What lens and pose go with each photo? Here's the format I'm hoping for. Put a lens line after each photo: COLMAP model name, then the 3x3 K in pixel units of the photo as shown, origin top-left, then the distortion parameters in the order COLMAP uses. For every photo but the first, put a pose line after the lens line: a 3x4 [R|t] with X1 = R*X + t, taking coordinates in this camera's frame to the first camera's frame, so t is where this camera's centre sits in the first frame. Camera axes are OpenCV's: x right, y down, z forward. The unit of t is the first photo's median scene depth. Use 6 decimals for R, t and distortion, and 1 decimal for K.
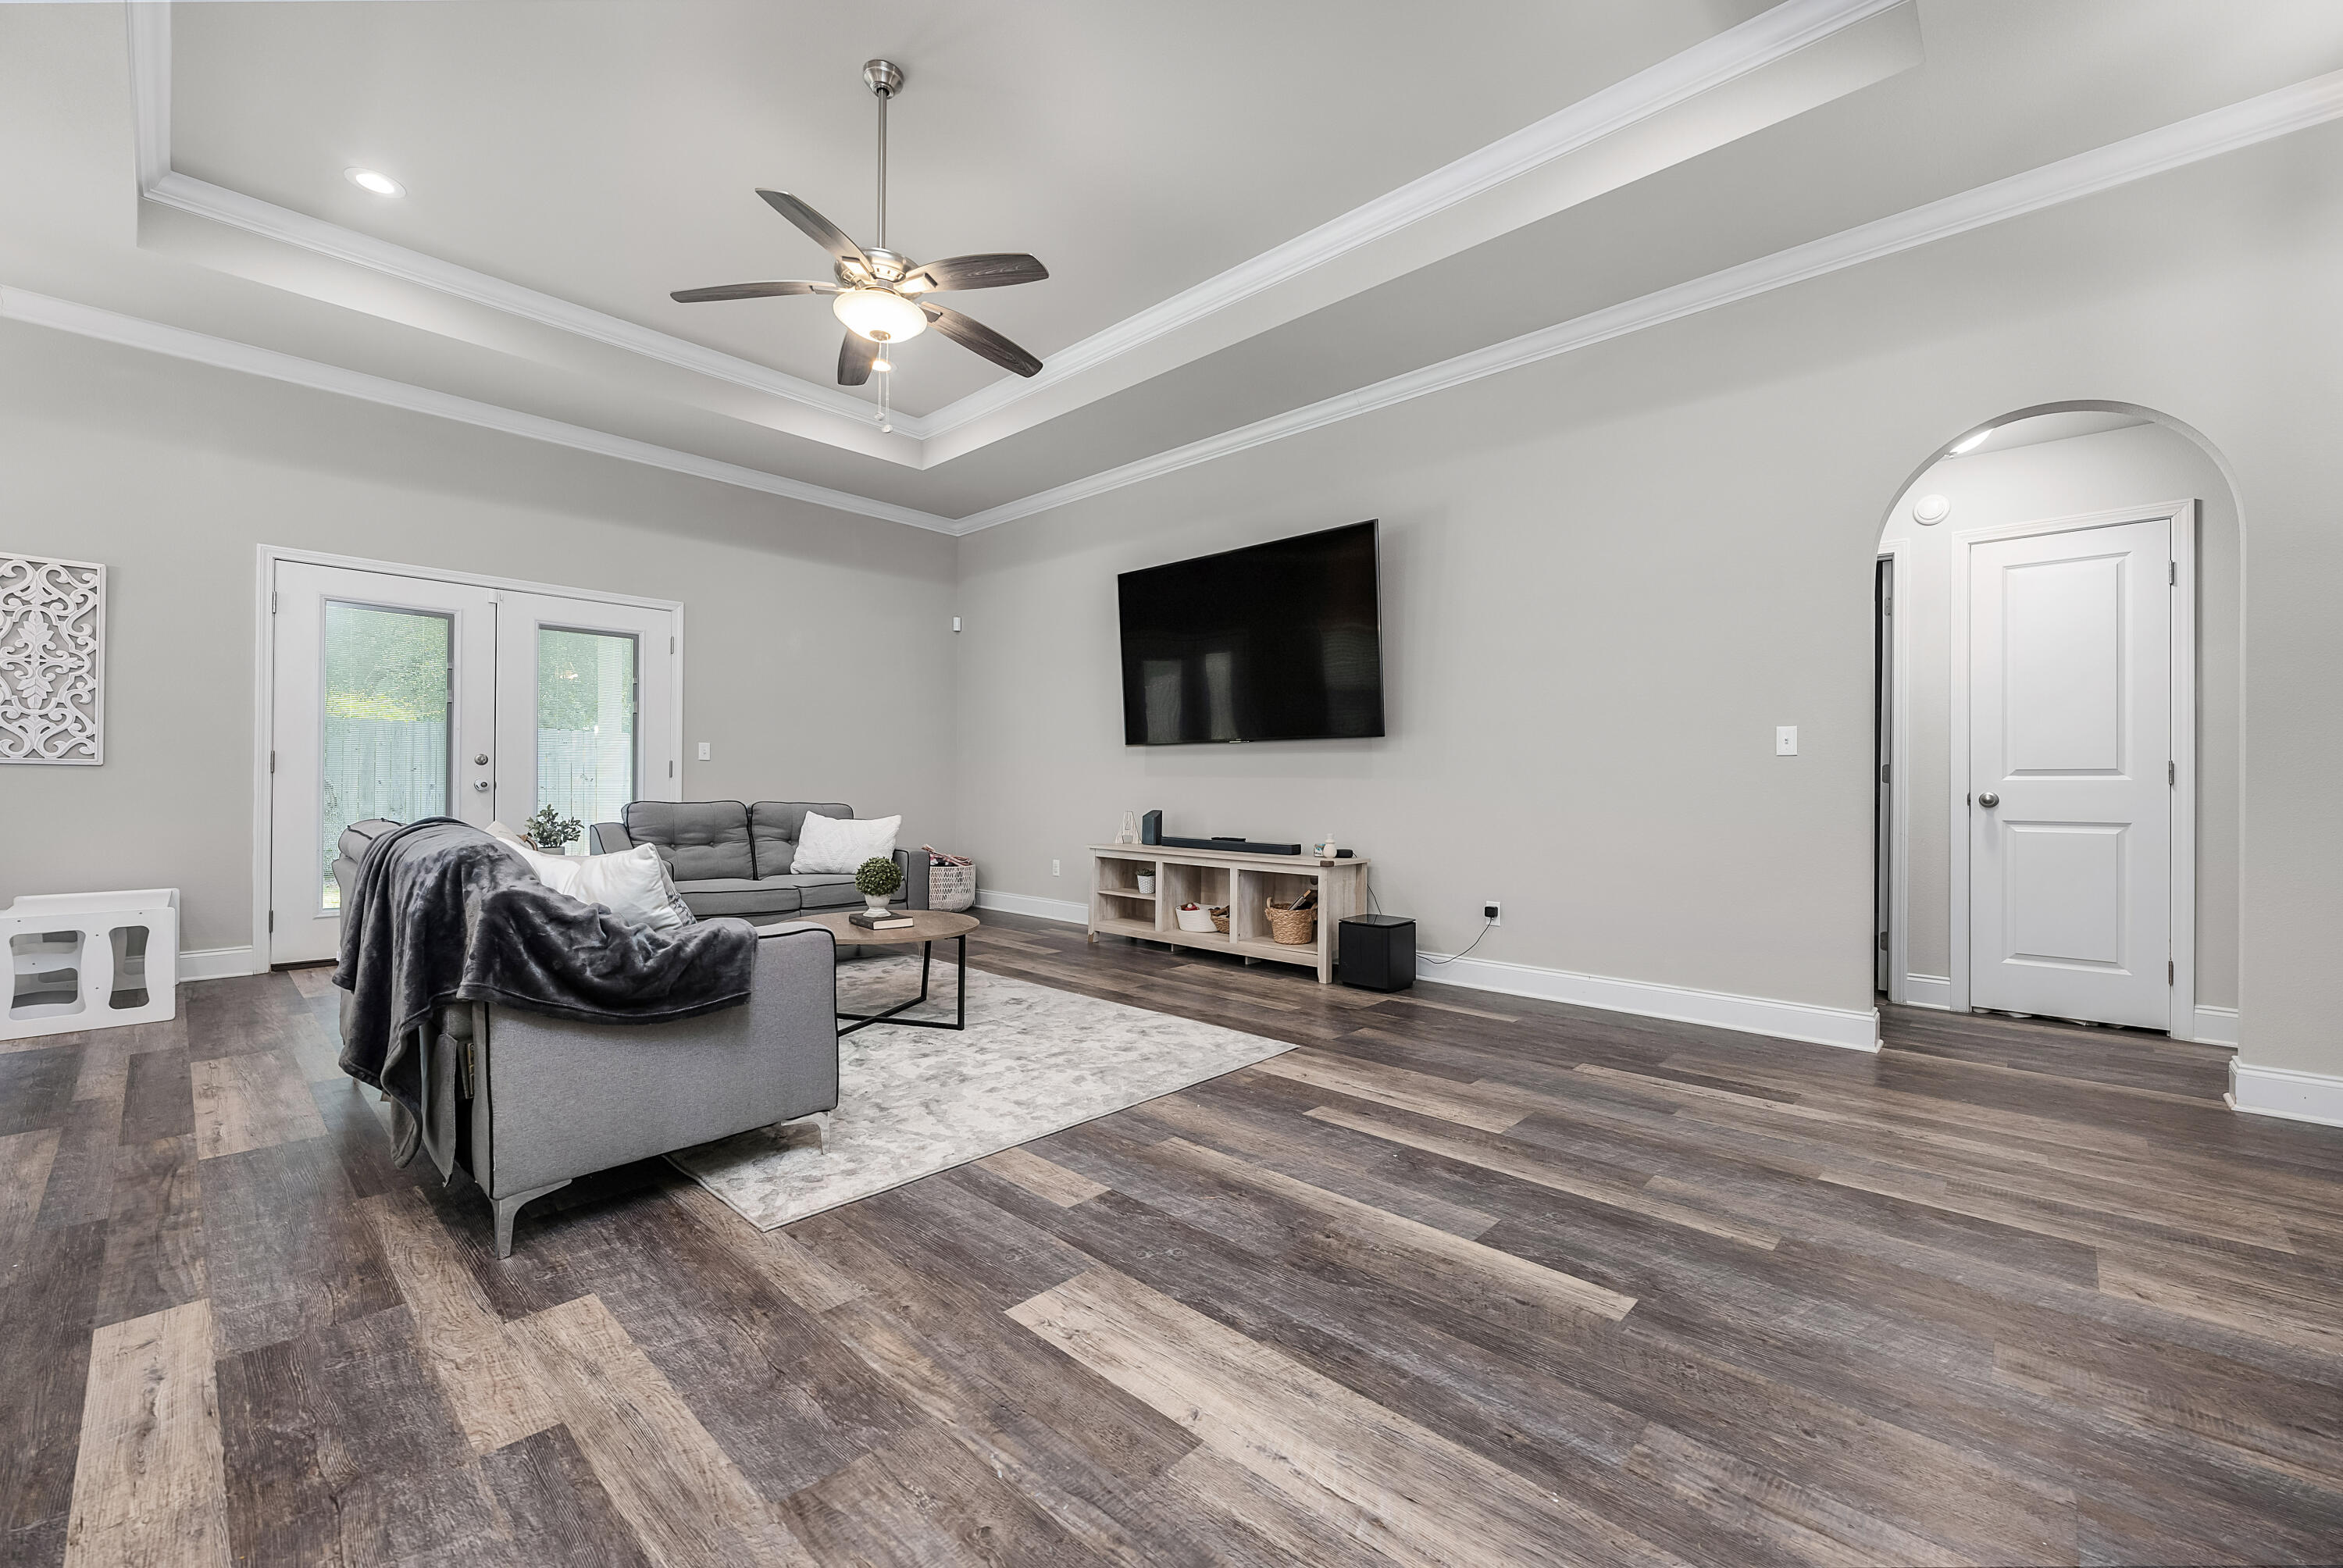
lens RADIAL K [[942.4, 0, 1181.4], [0, 942.4, 784.2], [0, 0, 1]] dist [-0.001131, -0.000111]
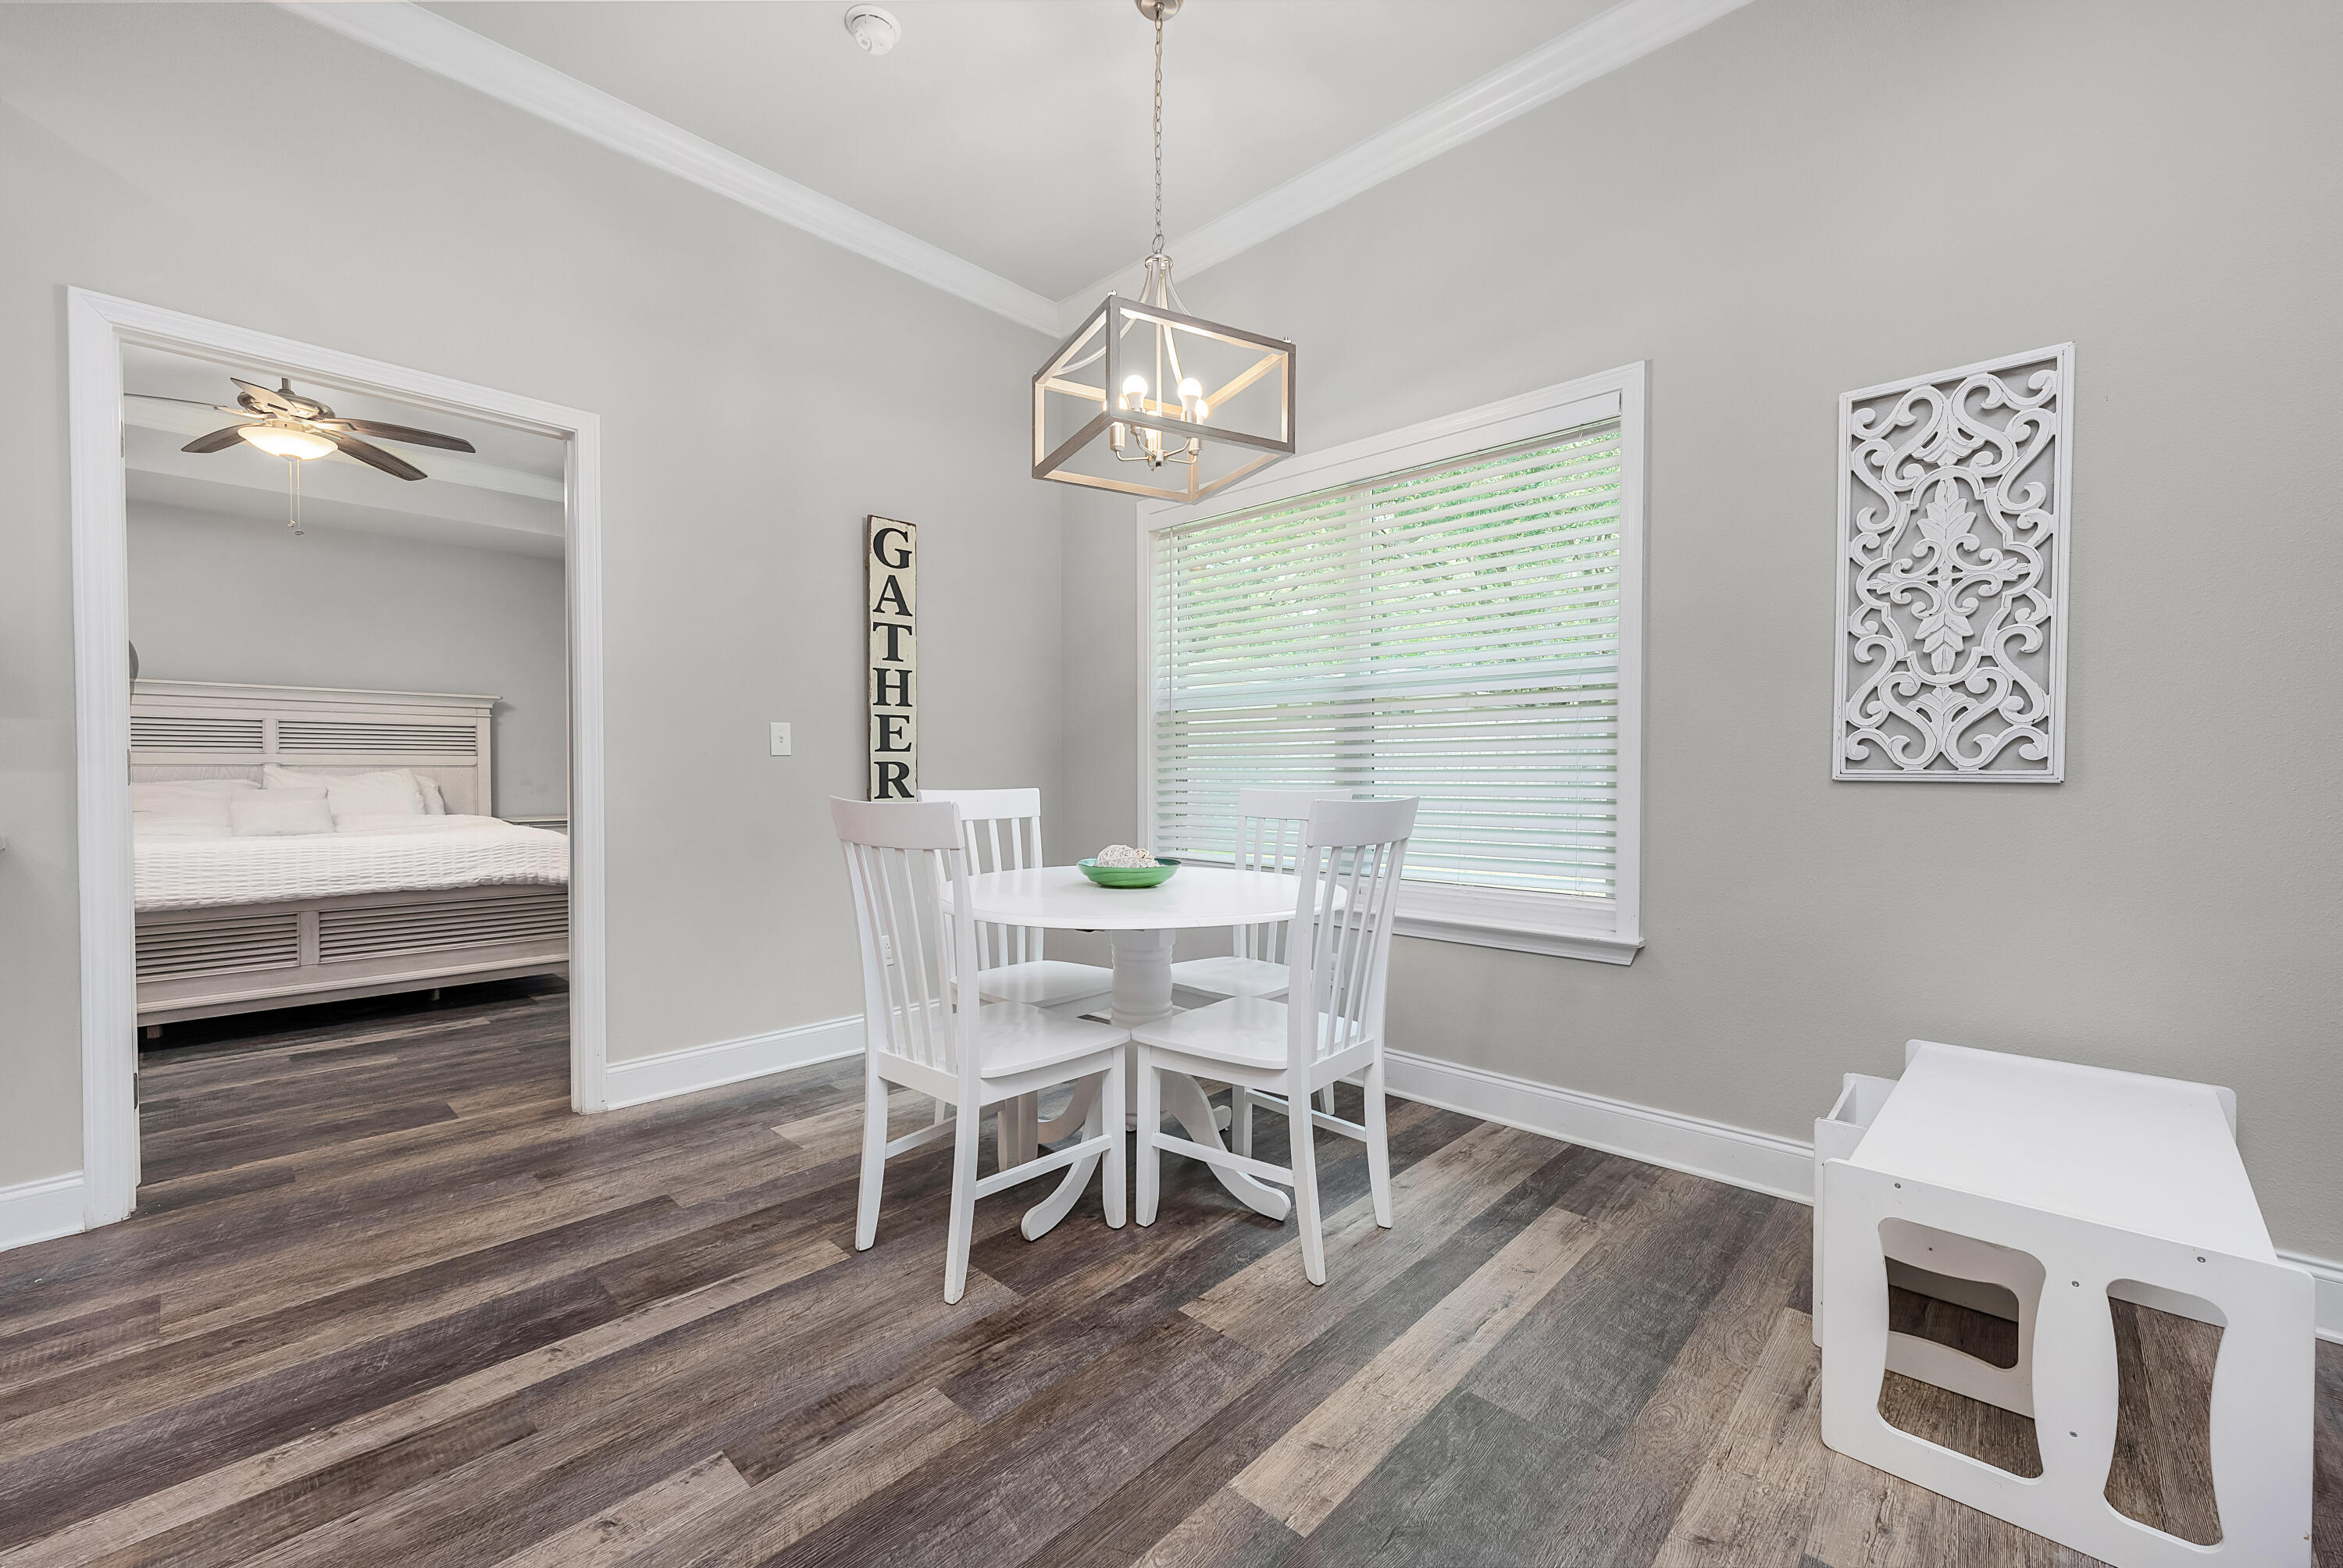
lens RADIAL K [[938.5, 0, 1178.8], [0, 938.5, 792.5], [0, 0, 1]] dist [-0.000707, -0.000079]
pose [[-0.005771, 0.012270, -0.999908, -0.764568], [0.000023, 0.999925, 0.012270, -0.023427], [0.999983, 0.000048, -0.005771, 0.635886]]
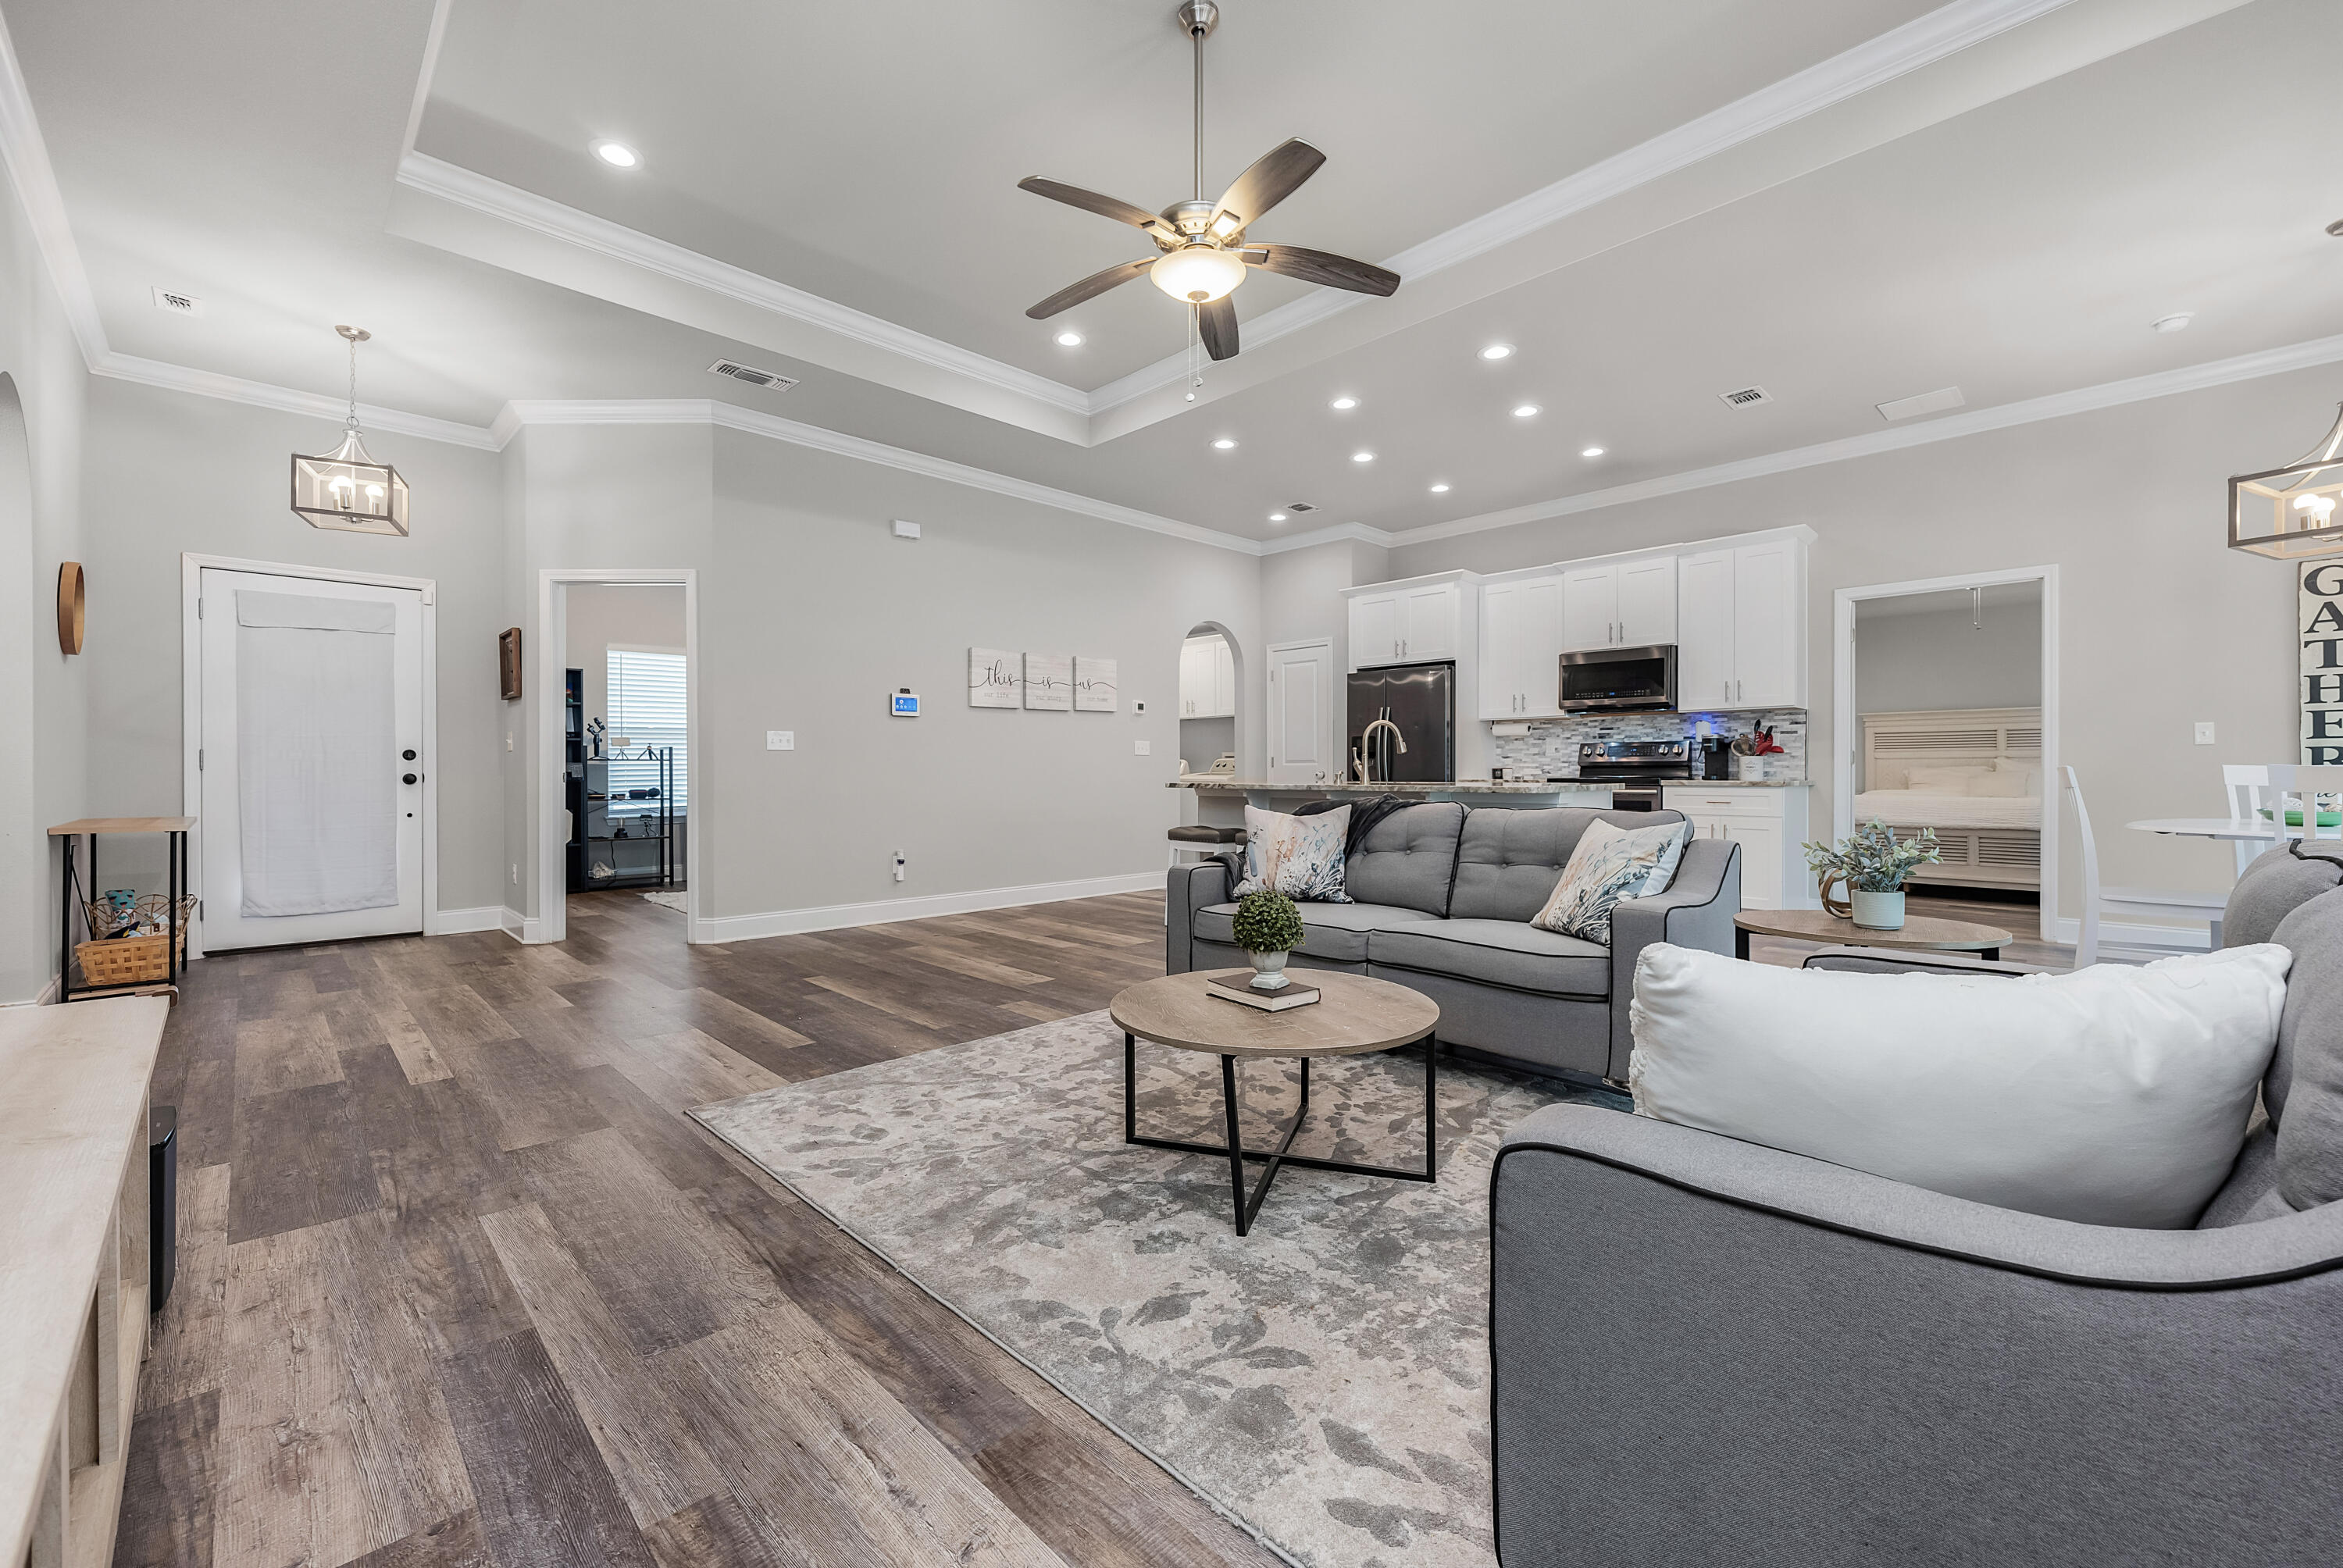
lens RADIAL K [[943.4, 0, 1174.7], [0, 943.4, 776.4], [0, 0, 1]] dist [0.000565, -0.000133]
pose [[-0.998826, -0.006131, 0.048052, -0.287191], [-0.005887, 0.999969, 0.005235, -0.001761], [-0.048083, 0.004946, -0.998831, 1.612636]]
